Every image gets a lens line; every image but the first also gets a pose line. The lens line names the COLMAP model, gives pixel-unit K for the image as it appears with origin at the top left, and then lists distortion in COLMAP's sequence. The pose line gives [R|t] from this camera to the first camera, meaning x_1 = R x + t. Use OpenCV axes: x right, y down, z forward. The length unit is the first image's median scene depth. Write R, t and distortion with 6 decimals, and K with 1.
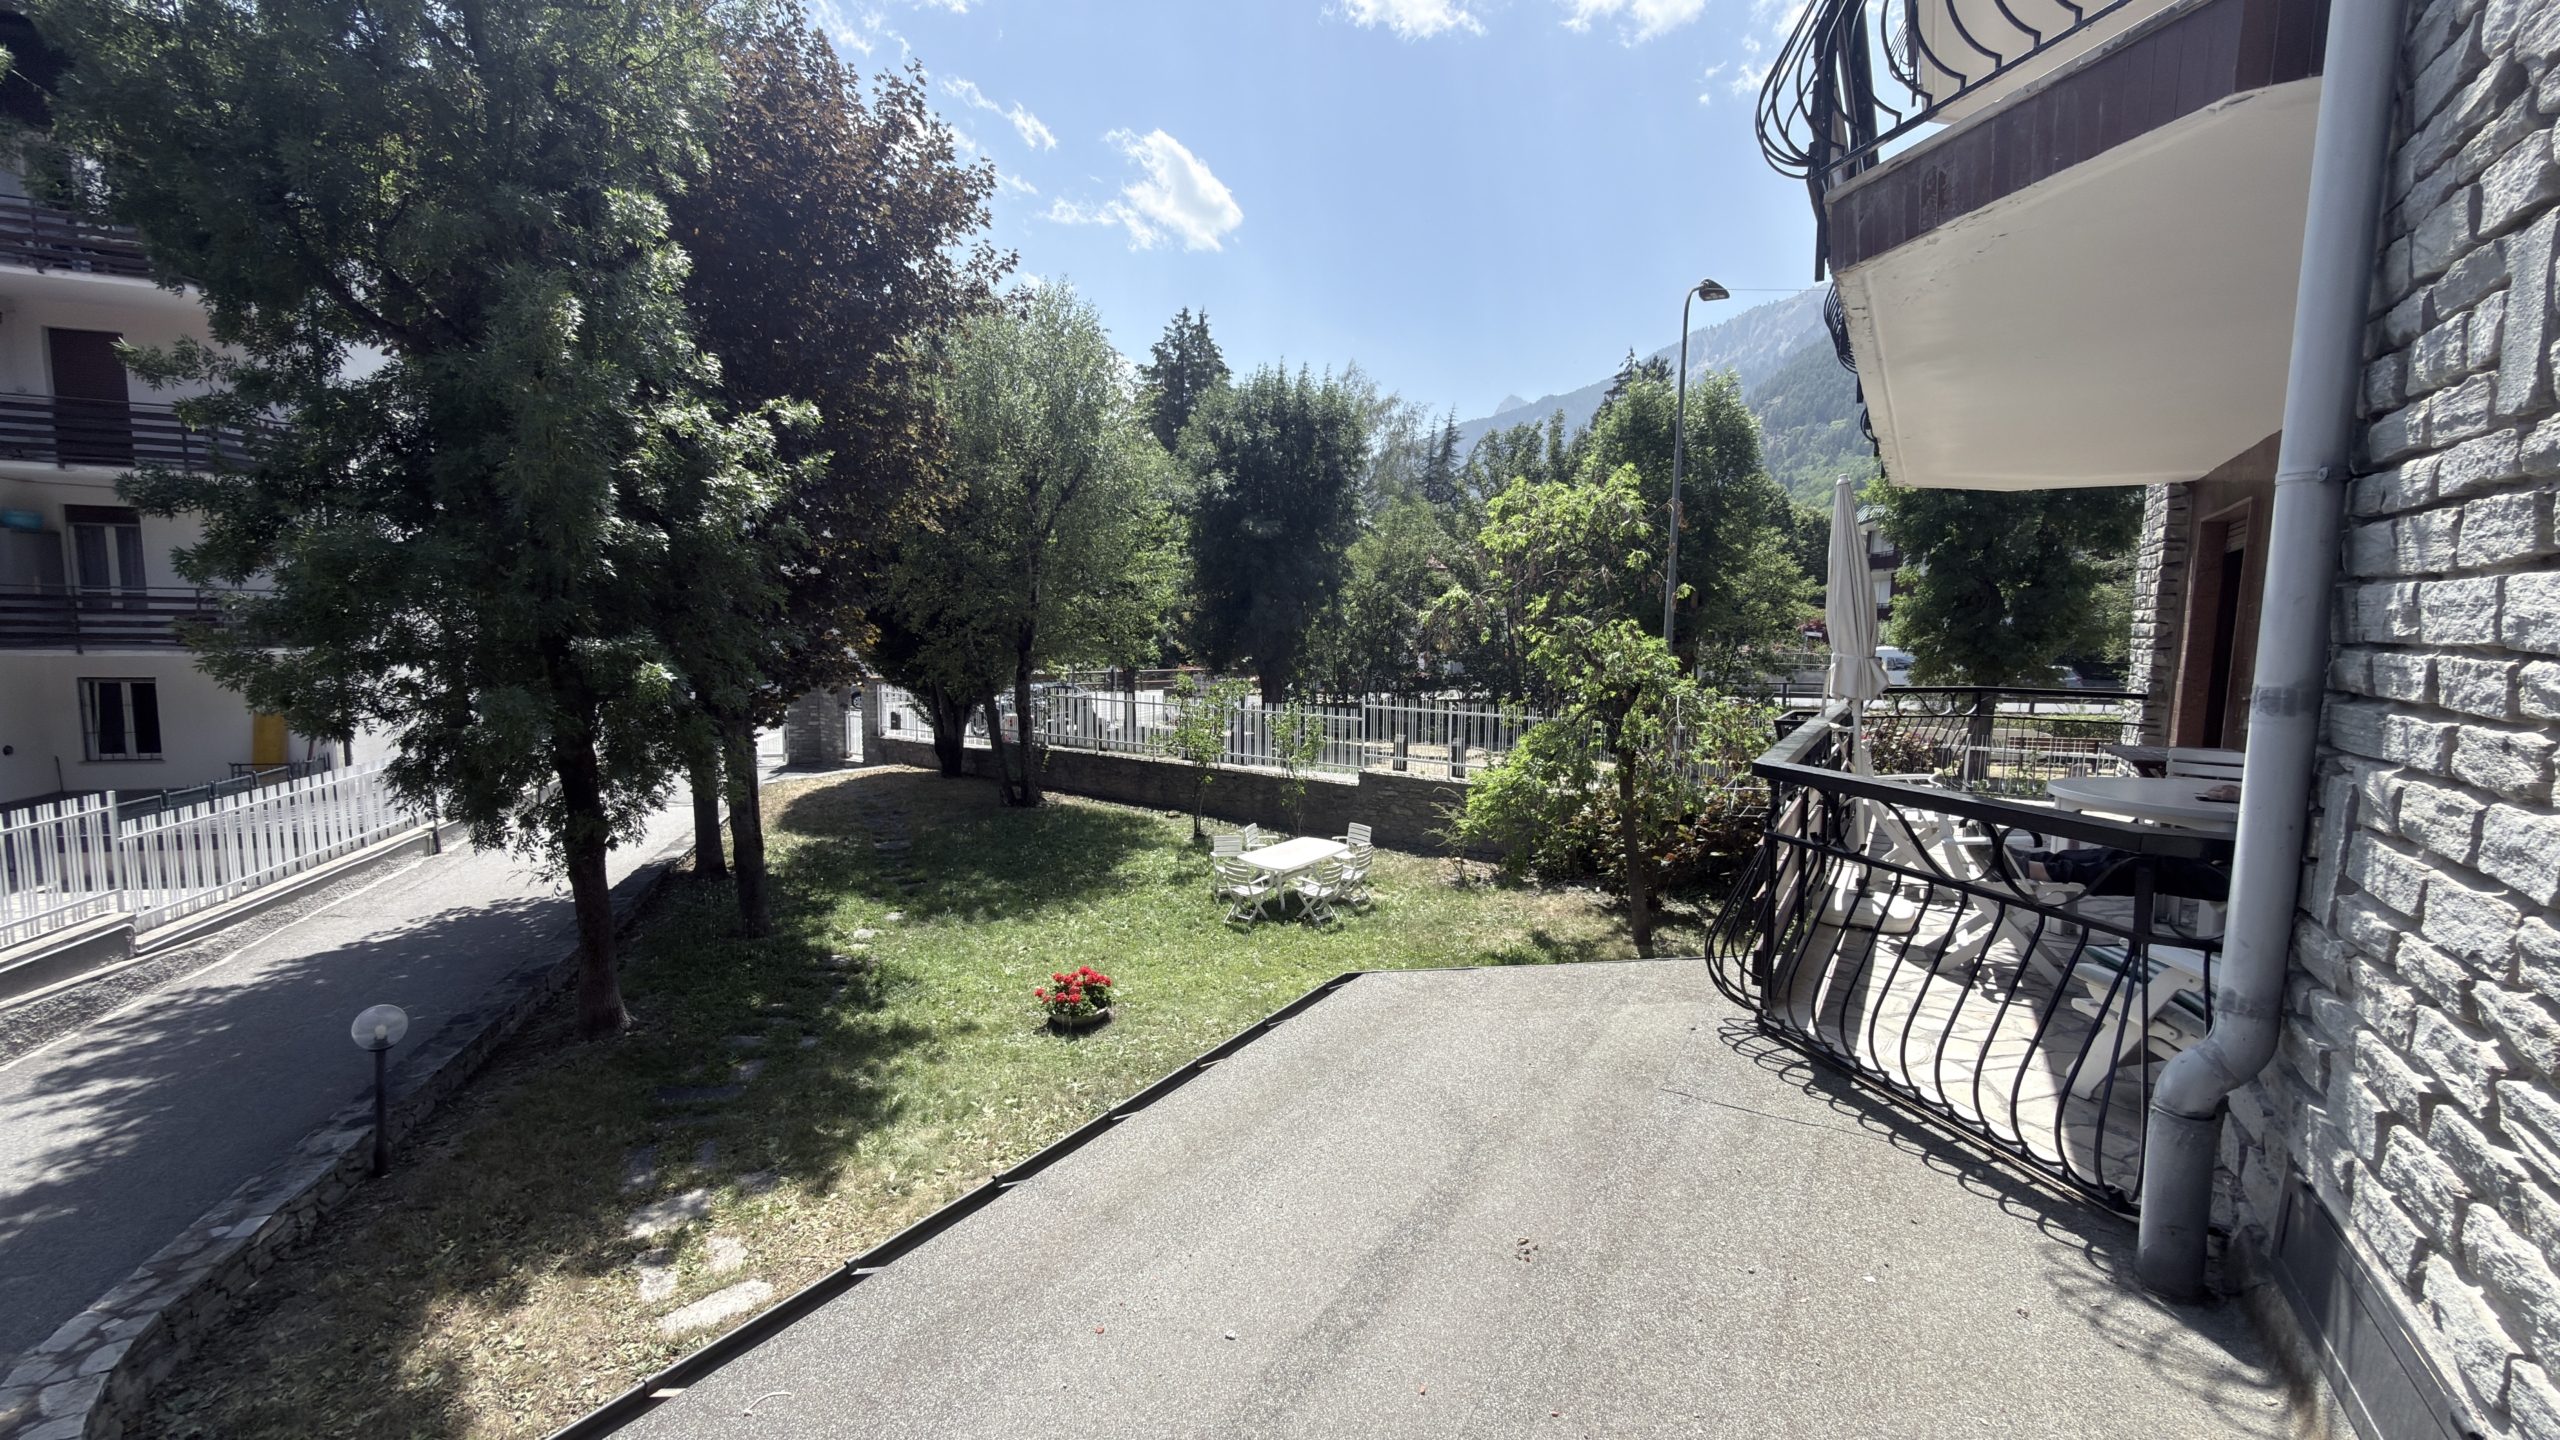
lens RADIAL K [[1013.3, 0, 1278.6], [0, 1013.3, 722.8], [0, 0, 1]] dist [-0.001329, 0.000342]
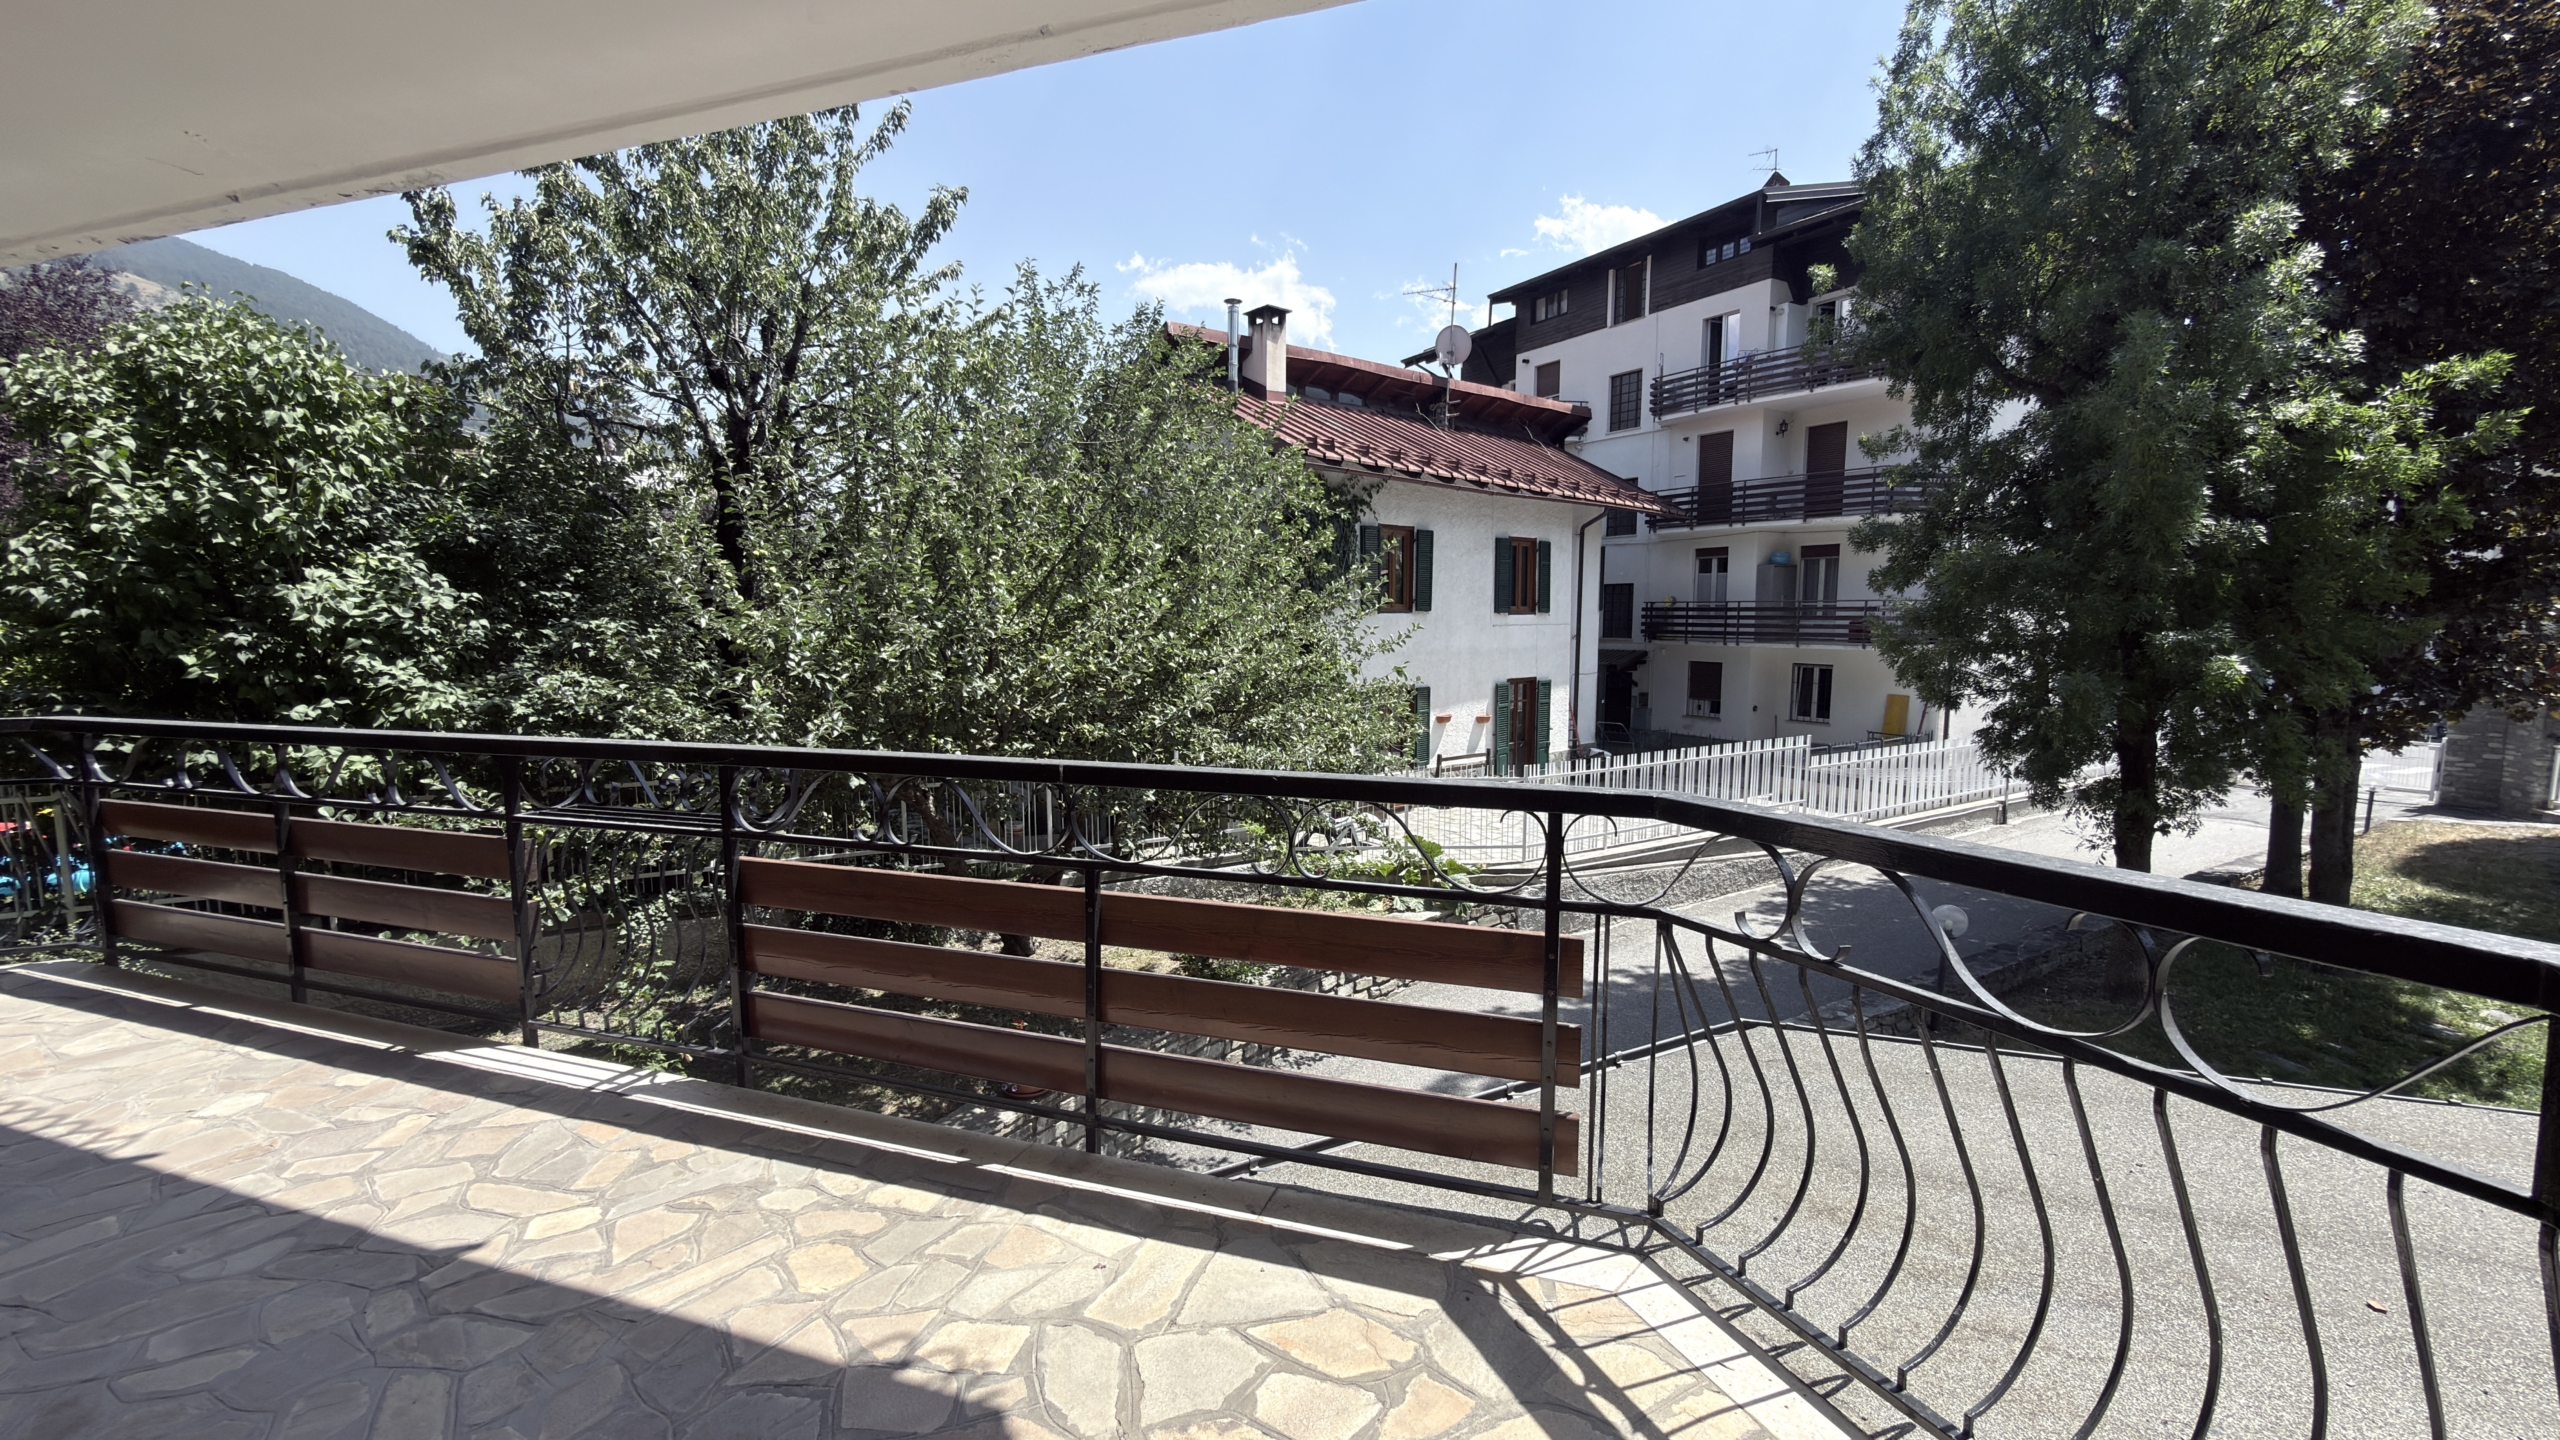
lens RADIAL K [[1013.3, 0, 1278.6], [0, 1013.3, 722.8], [0, 0, 1]] dist [-0.001329, 0.000342]
pose [[0.240221, 0.087761, -0.966743, 0.137722], [-0.094395, 0.993297, 0.066716, 0.028269], [0.966118, 0.075229, 0.246895, -0.165928]]
